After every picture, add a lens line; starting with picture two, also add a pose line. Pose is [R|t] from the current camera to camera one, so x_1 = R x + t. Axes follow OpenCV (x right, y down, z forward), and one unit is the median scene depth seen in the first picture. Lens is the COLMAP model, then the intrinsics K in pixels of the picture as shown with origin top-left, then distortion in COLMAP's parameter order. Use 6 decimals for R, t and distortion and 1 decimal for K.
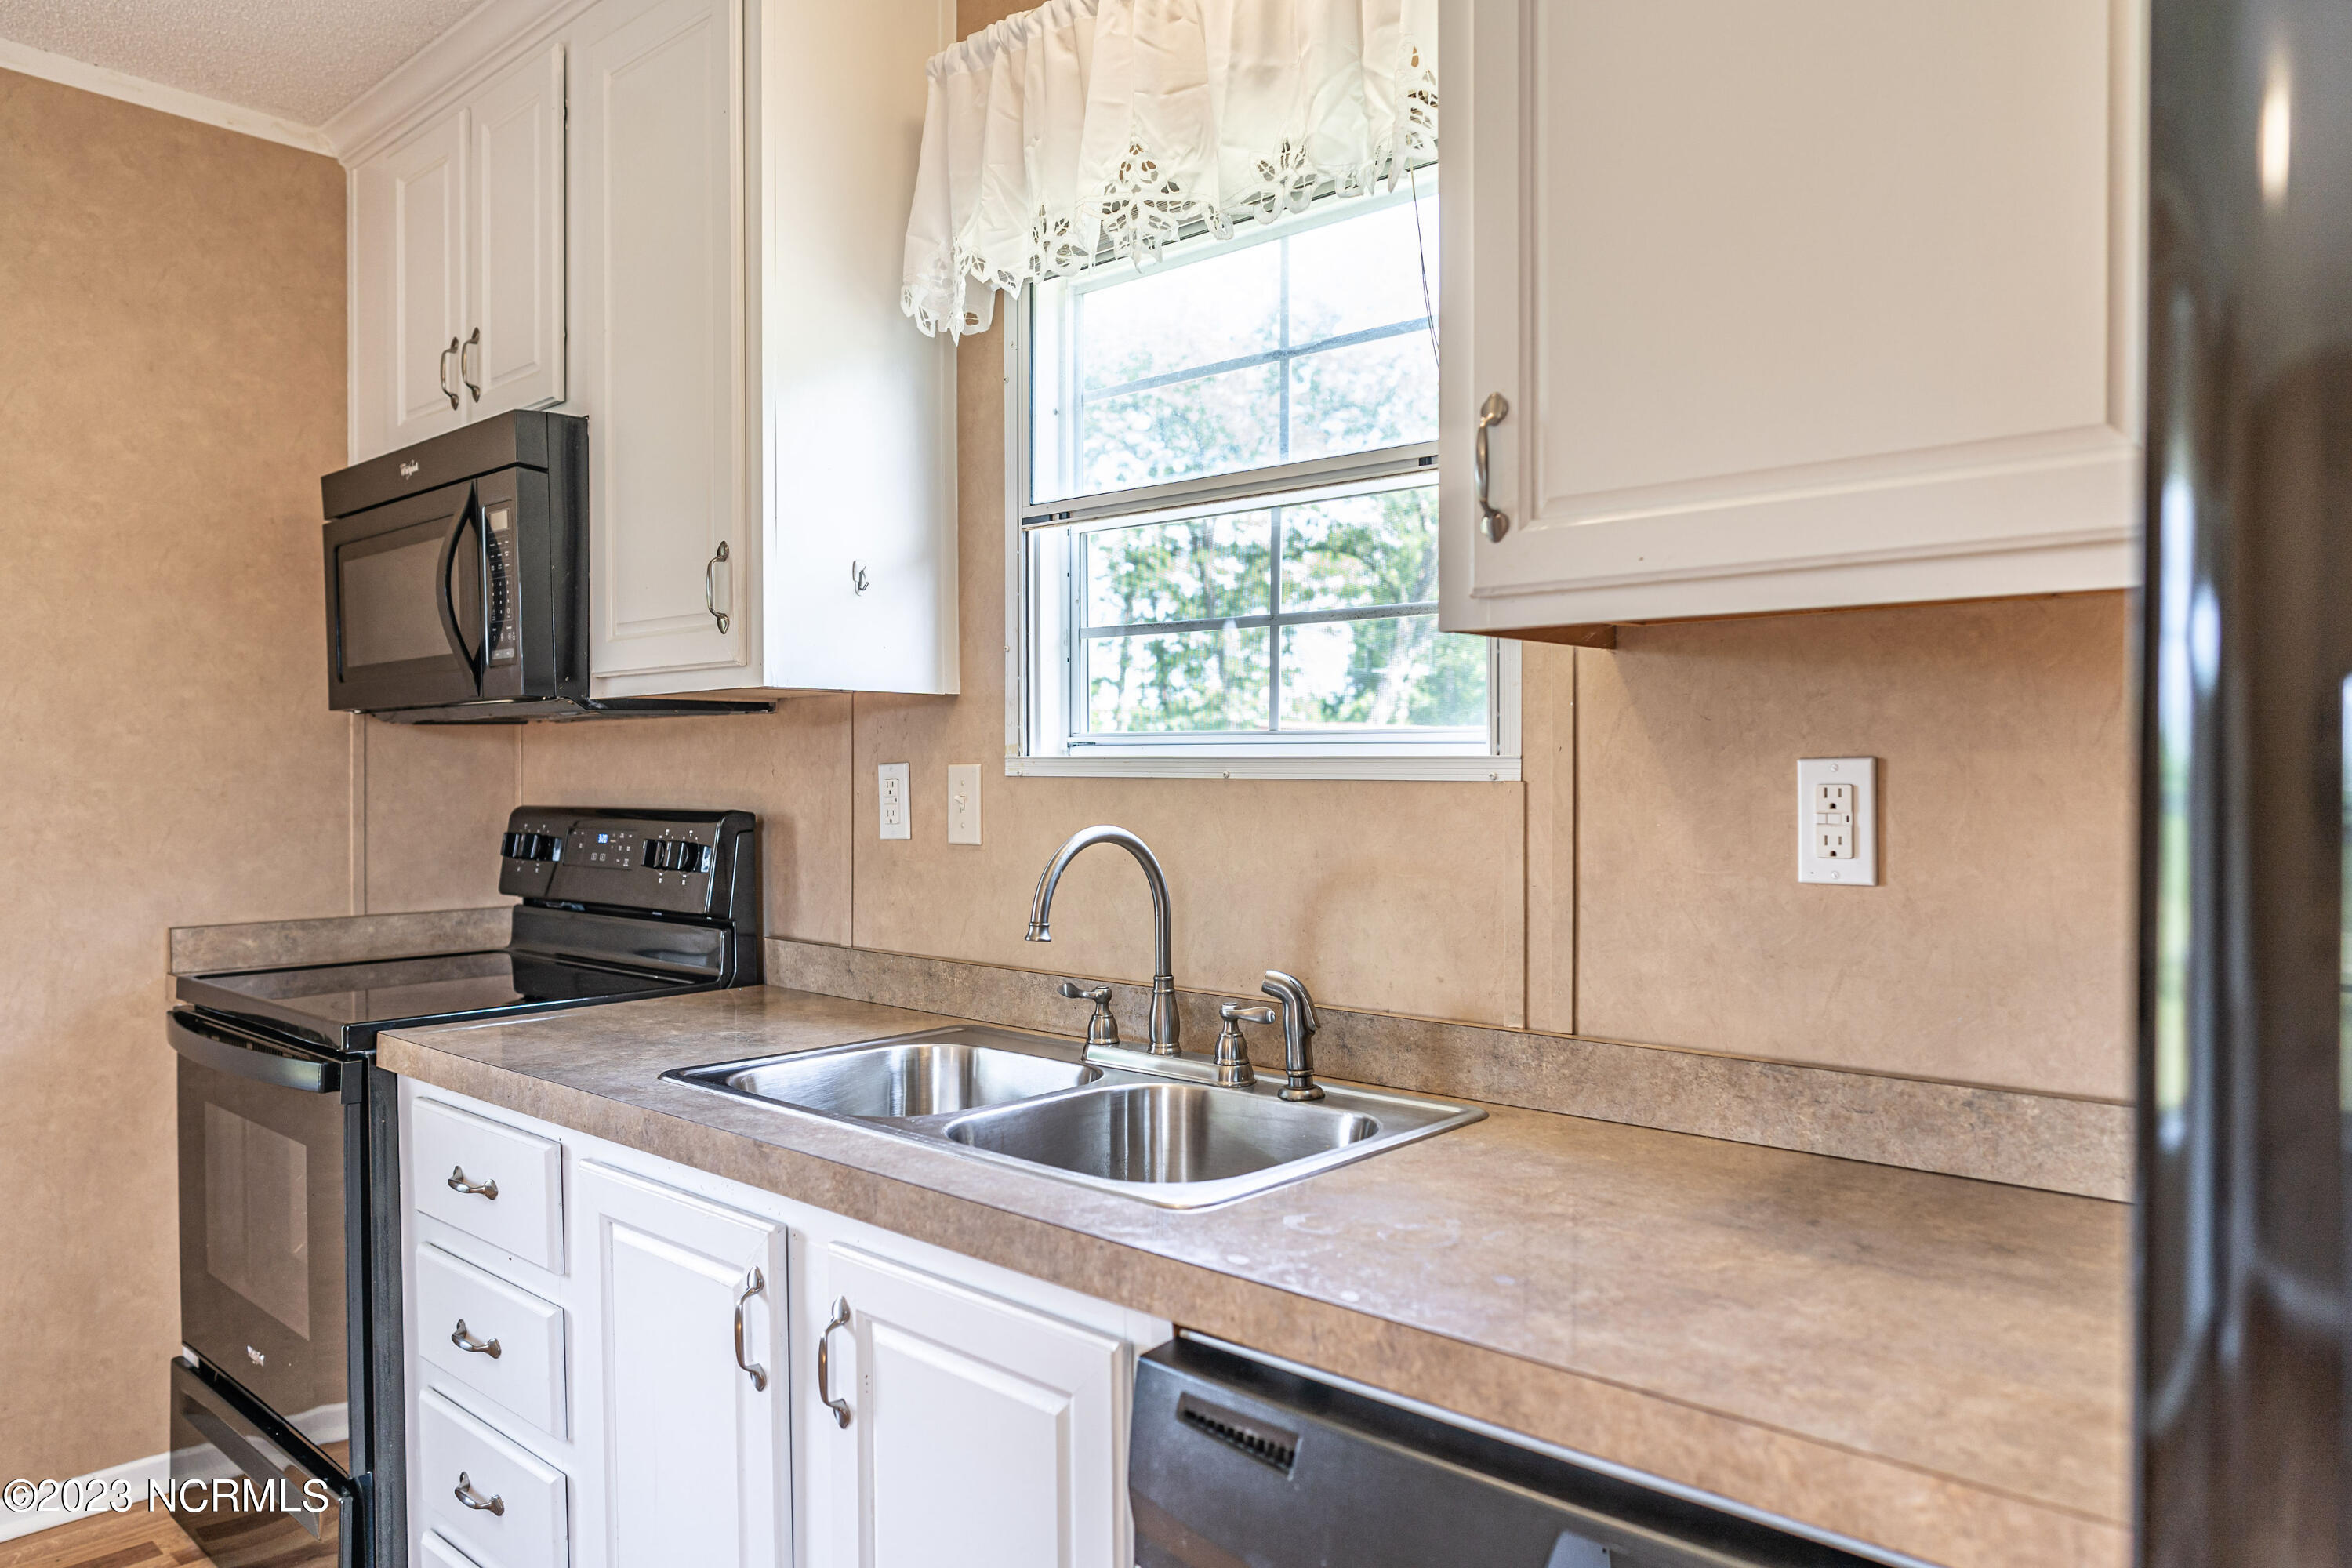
lens RADIAL K [[1578.4, 0, 1172.6], [0, 1578.4, 792.7], [0, 0, 1]] dist [-0.003828, -0.001823]
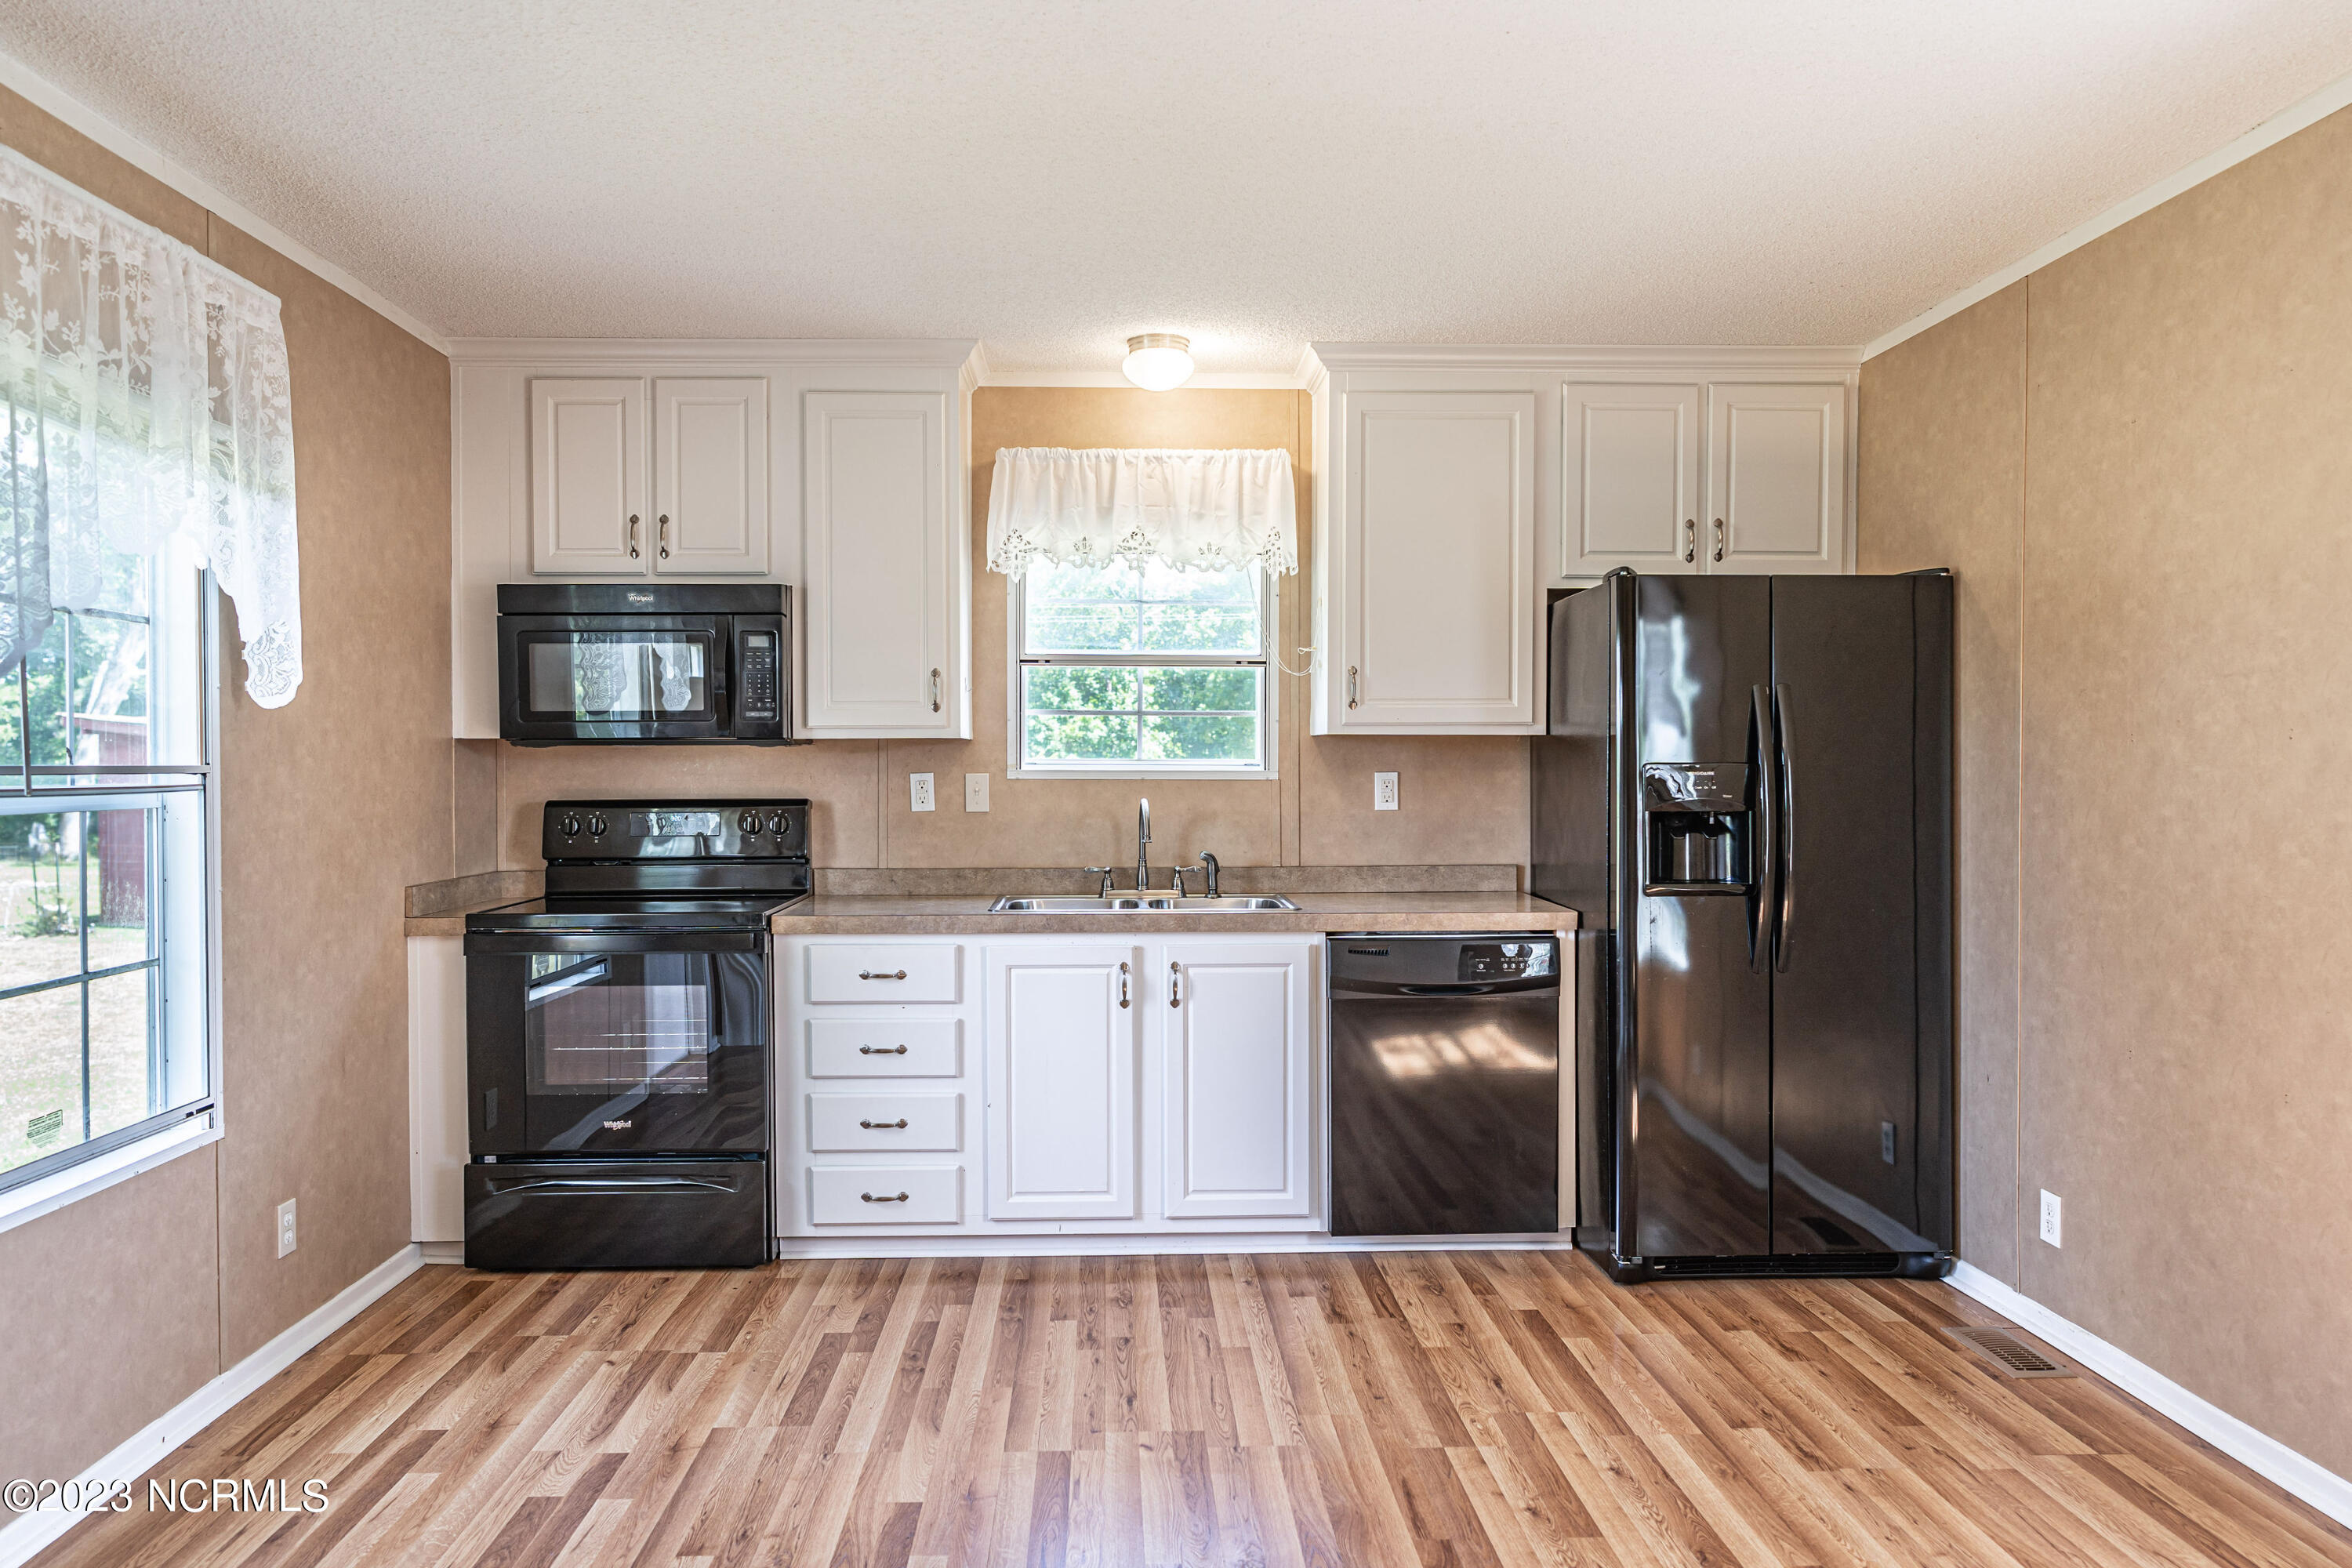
lens RADIAL K [[1602.3, 0, 1160.2], [0, 1602.3, 790.5], [0, 0, 1]] dist [-0.000555, -0.005171]
pose [[0.713202, -0.011973, 0.700857, -1.573511], [0.011150, 0.999921, 0.005735, -0.005343], [-0.700870, 0.003724, 0.713279, -0.734826]]
